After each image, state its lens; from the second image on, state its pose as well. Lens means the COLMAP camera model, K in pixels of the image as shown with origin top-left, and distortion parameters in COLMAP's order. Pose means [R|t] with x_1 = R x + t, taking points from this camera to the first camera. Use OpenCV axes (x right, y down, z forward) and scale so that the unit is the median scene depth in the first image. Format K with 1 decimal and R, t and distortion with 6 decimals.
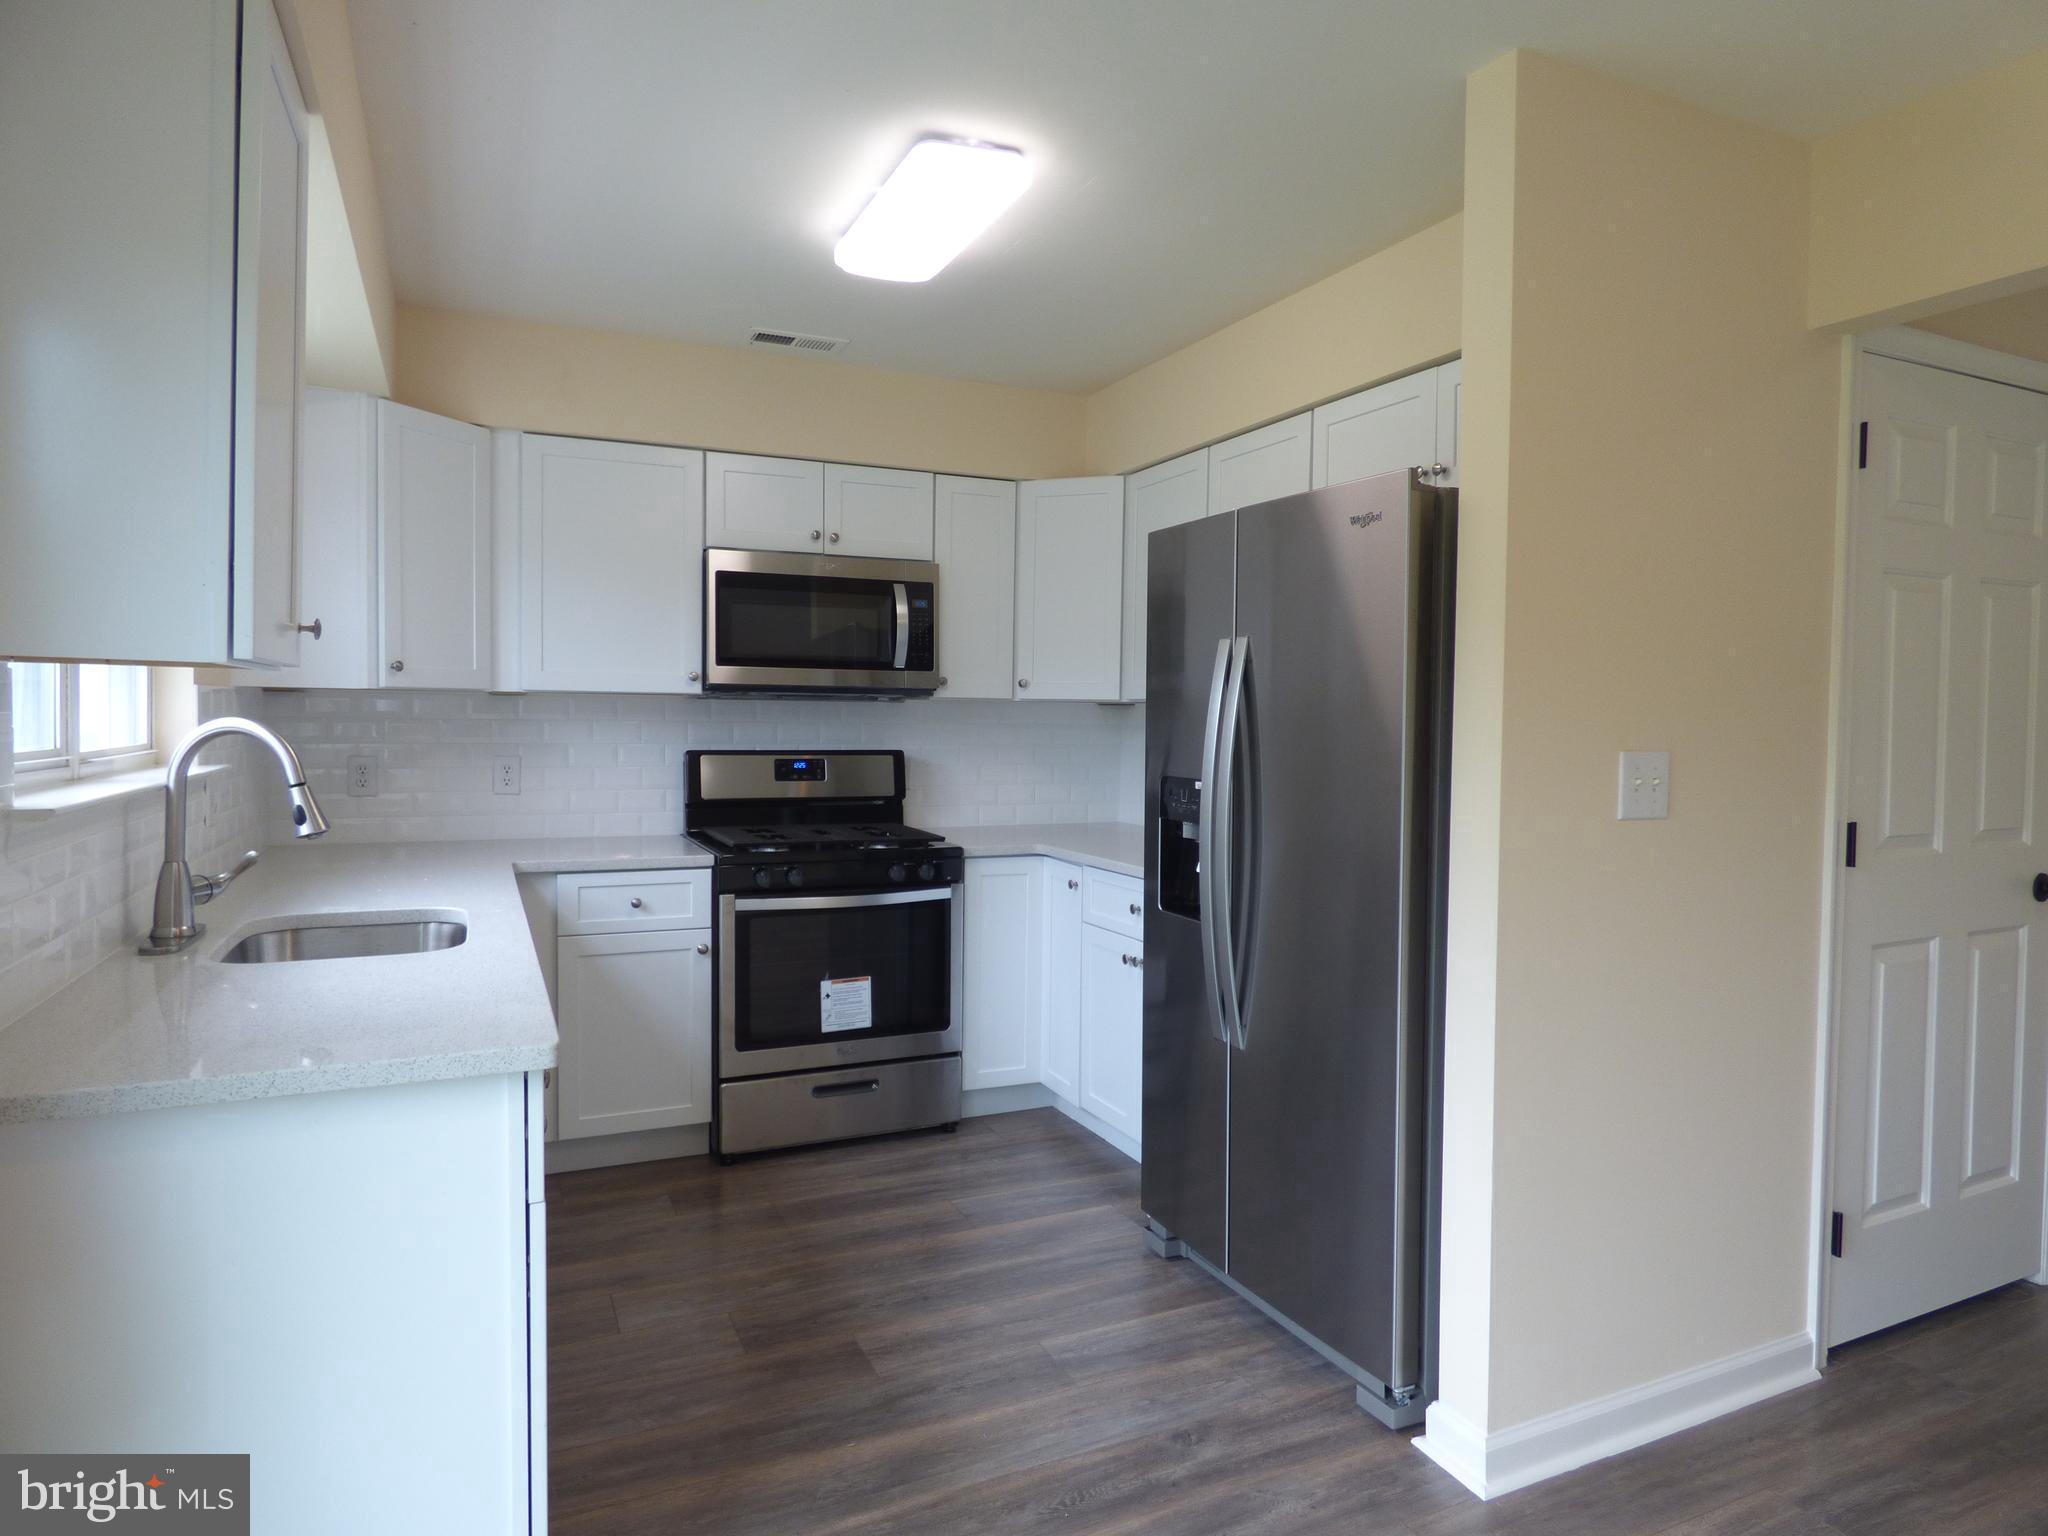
lens RADIAL K [[1221.7, 0, 1030.5], [0, 1221.7, 760.3], [0, 0, 1]] dist [-0.011829, 0.001017]
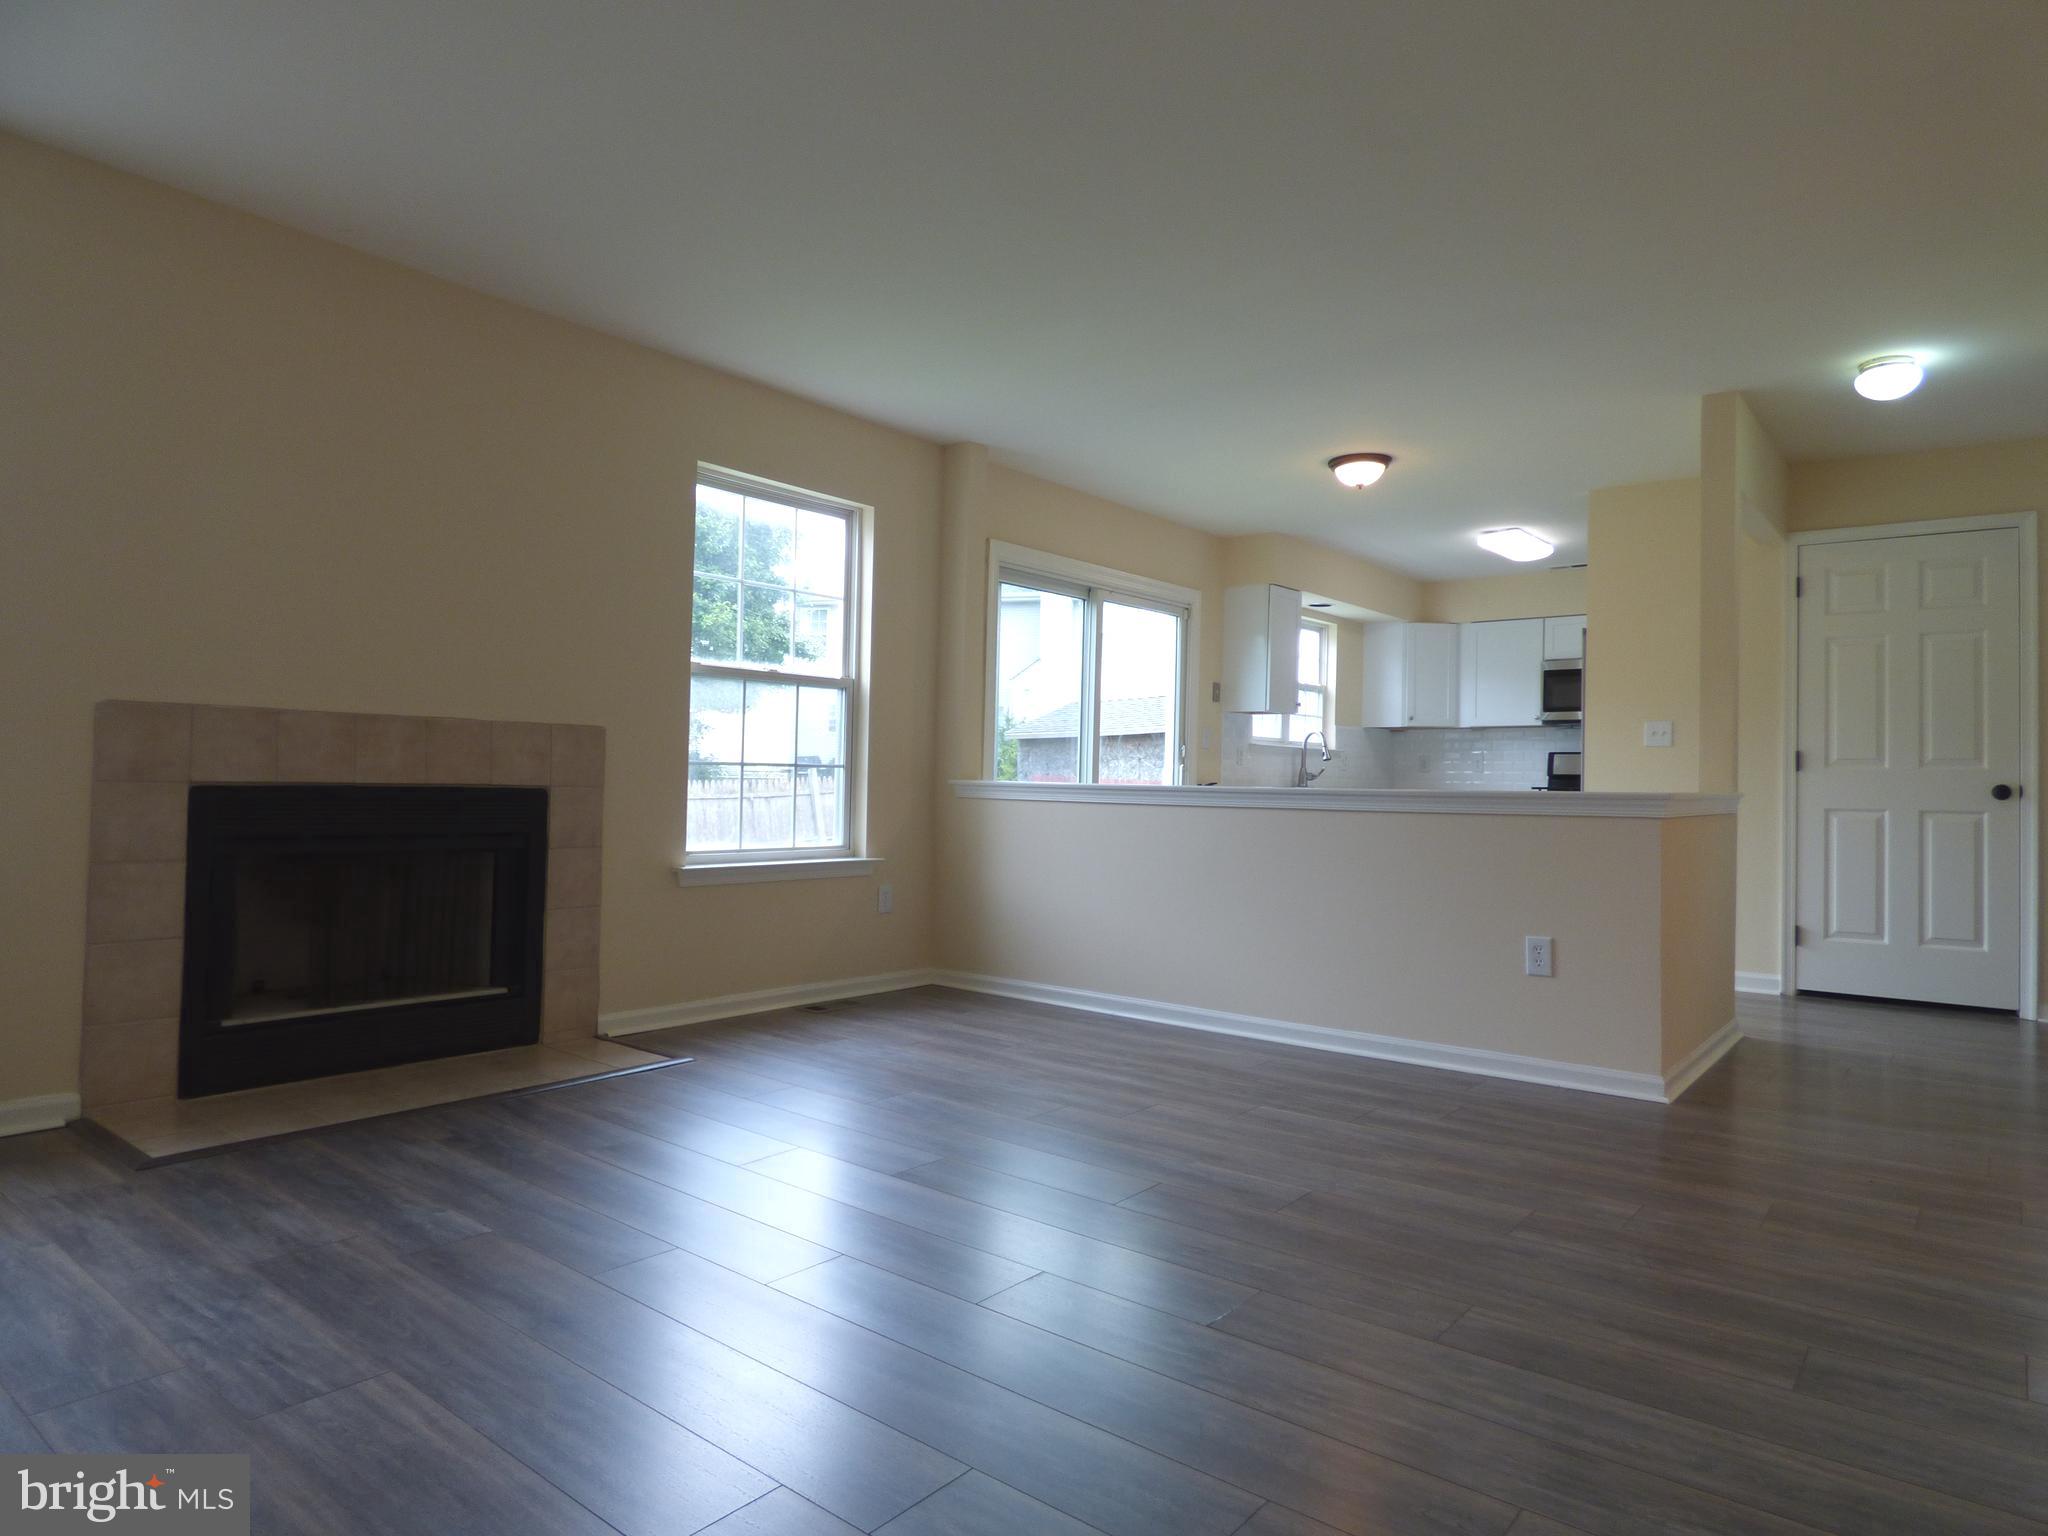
lens RADIAL K [[1221.7, 0, 1029.0], [0, 1221.7, 750.6], [0, 0, 1]] dist [-0.011829, 0.001017]
pose [[0.436863, -0.024498, -0.899194, 1.443611], [-0.046041, 0.997710, -0.049551, 0.157499], [0.898349, 0.063047, 0.434735, -0.885059]]
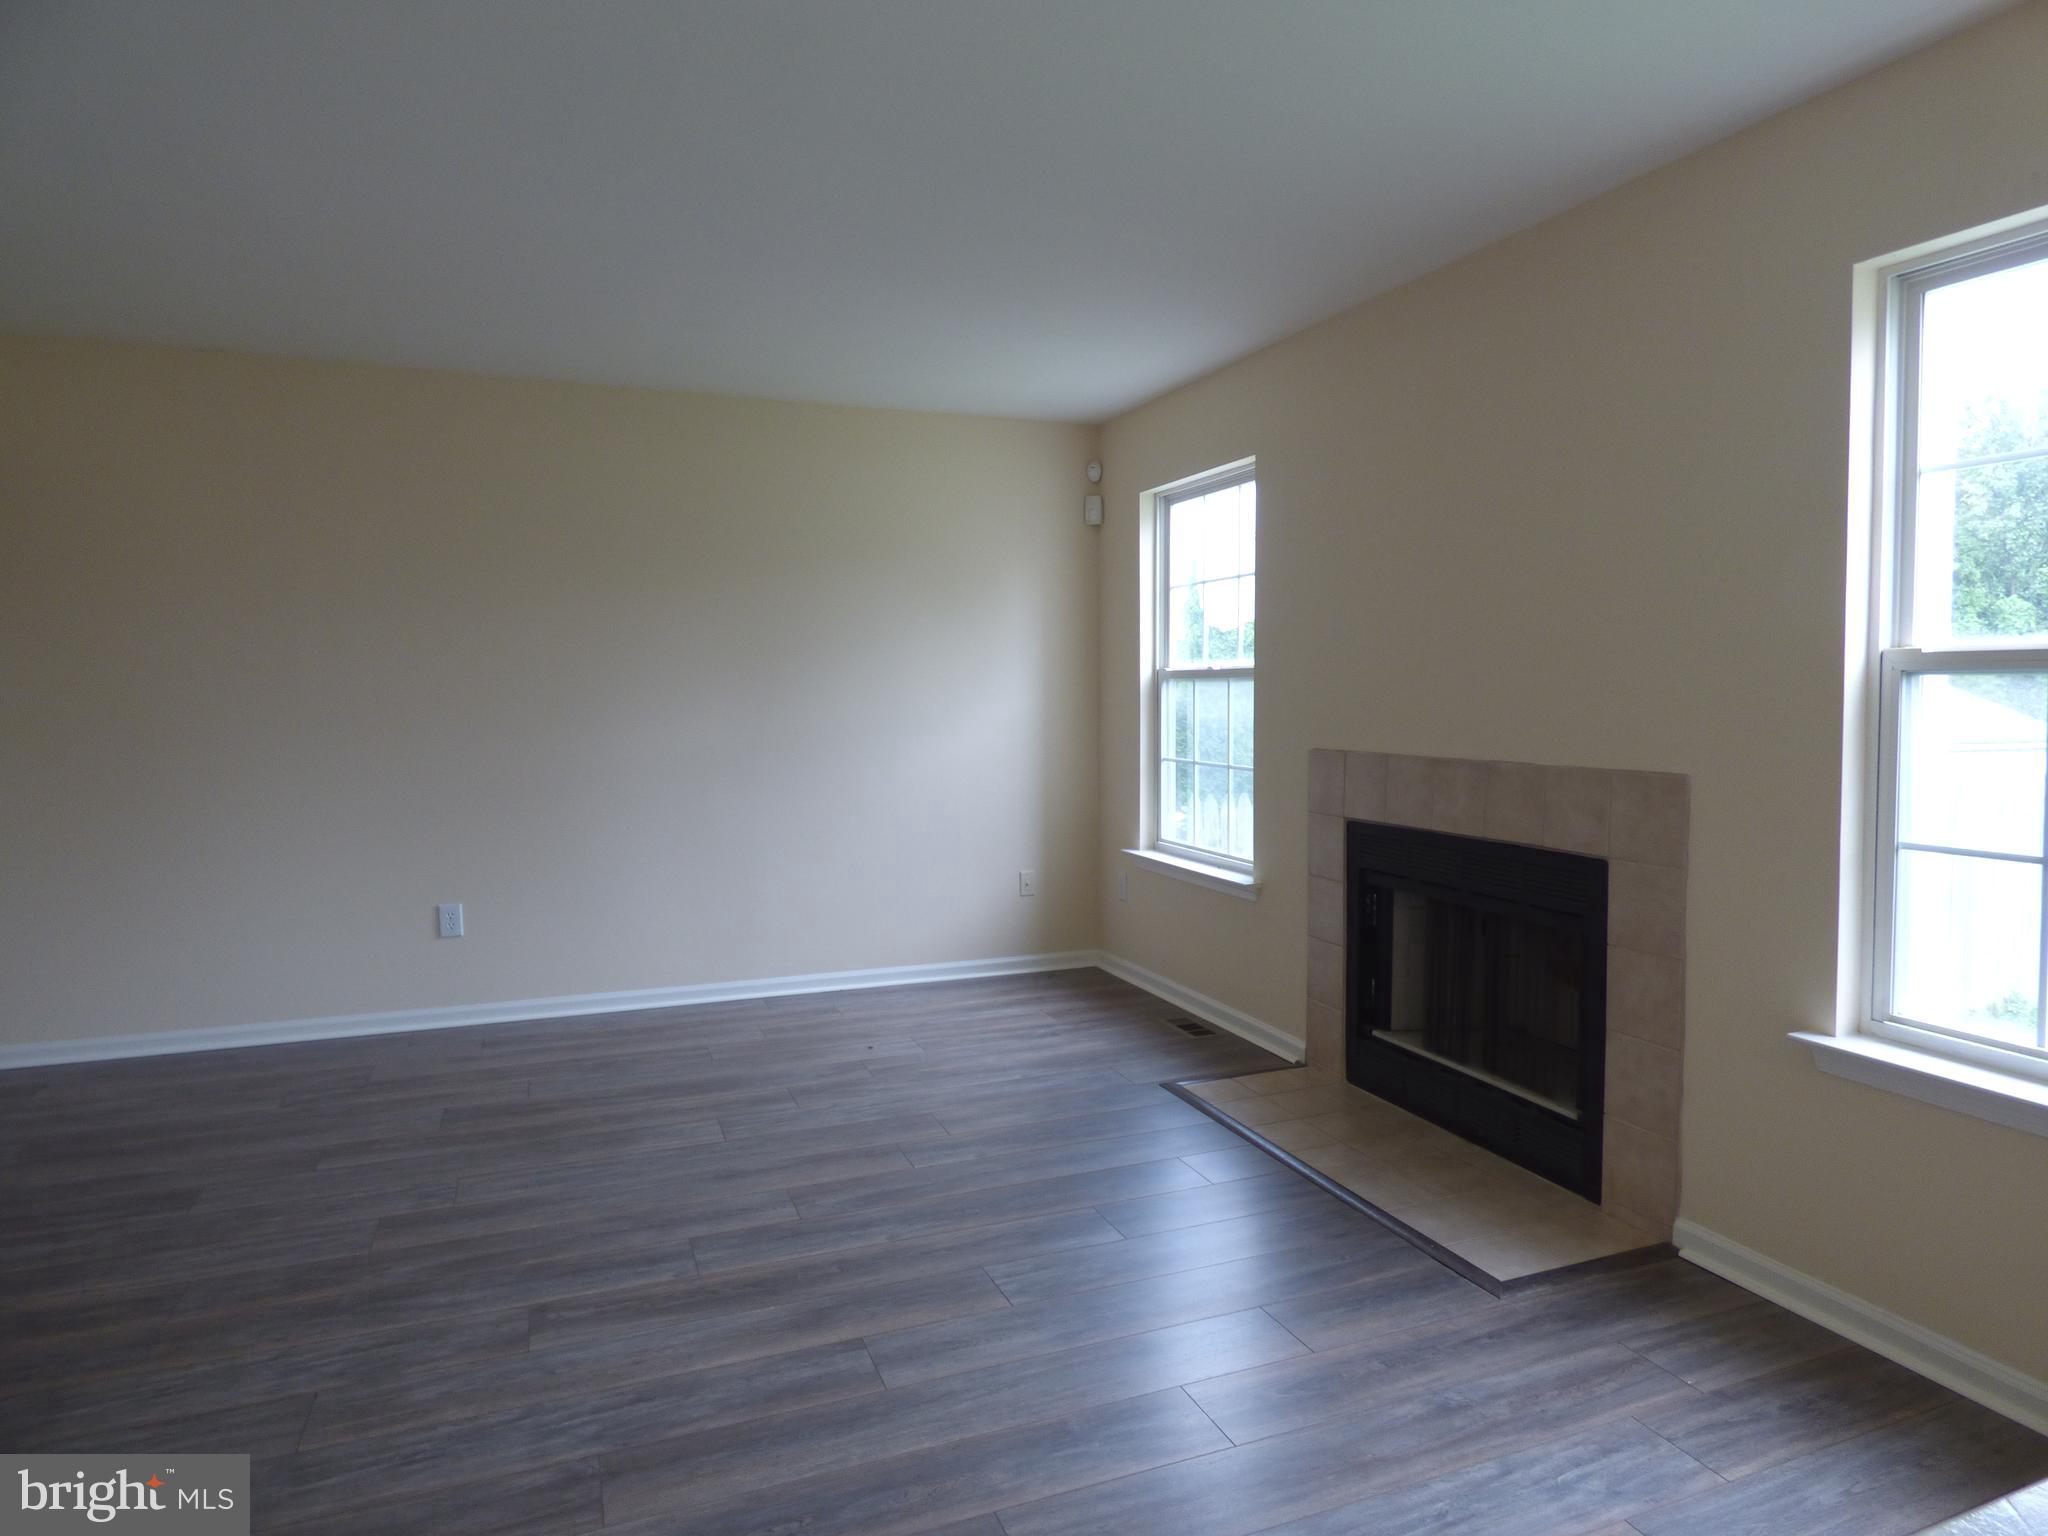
lens RADIAL K [[1221.7, 0, 1049.1], [0, 1221.7, 768.4], [0, 0, 1]] dist [-0.011829, 0.001017]
pose [[-0.999152, -0.009601, 0.040041, 0.533794], [-0.005734, 0.995402, 0.095617, 0.016732], [-0.040775, 0.095306, -0.994613, 0.053569]]
